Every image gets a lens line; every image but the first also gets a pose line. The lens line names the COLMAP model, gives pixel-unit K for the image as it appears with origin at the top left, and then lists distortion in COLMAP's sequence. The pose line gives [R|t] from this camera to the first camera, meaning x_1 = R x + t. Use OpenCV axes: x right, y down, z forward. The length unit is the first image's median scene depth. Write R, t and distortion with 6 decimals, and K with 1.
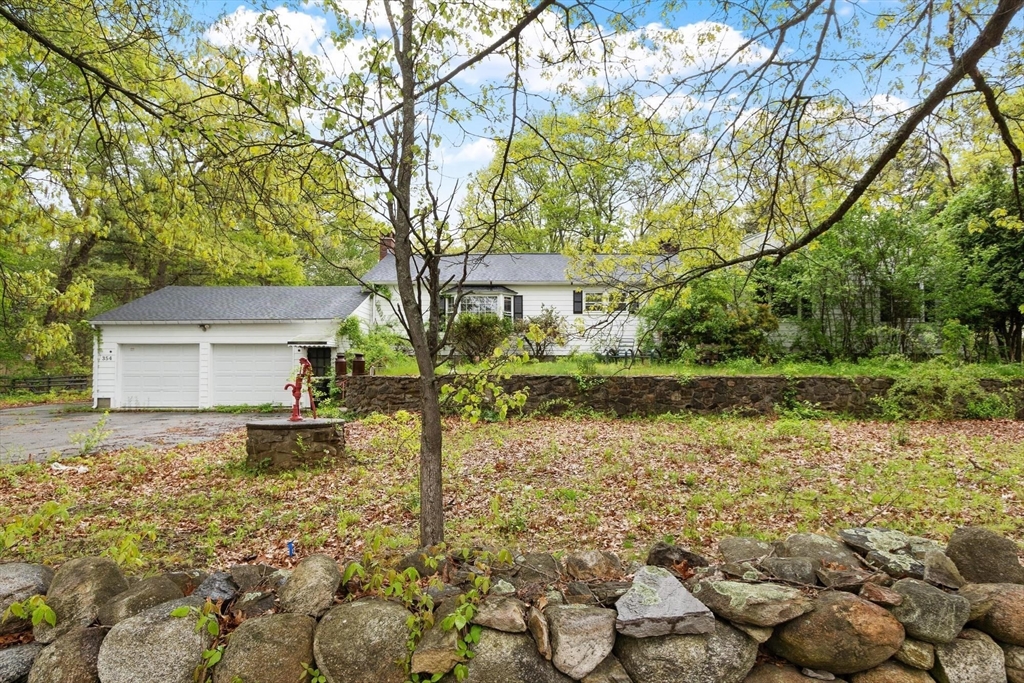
lens RADIAL K [[552.9, 0, 512.0], [0, 552.9, 341.5], [0, 0, 1]] dist [0.003018, -0.000471]
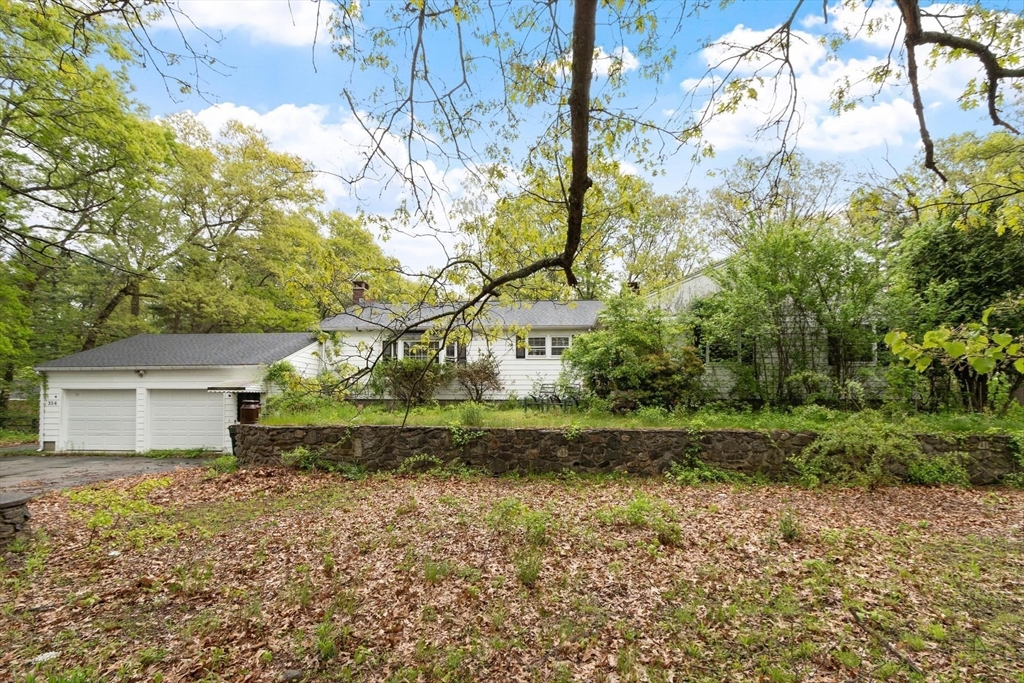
lens RADIAL K [[469.8, 0, 510.8], [0, 469.8, 377.7], [0, 0, 1]] dist [0.001104, 0.000774]
pose [[0.997821, -0.001722, -0.065957, 0.211425], [0.001072, 0.999951, -0.009890, -0.009214], [0.065971, 0.009798, 0.997773, 0.199283]]
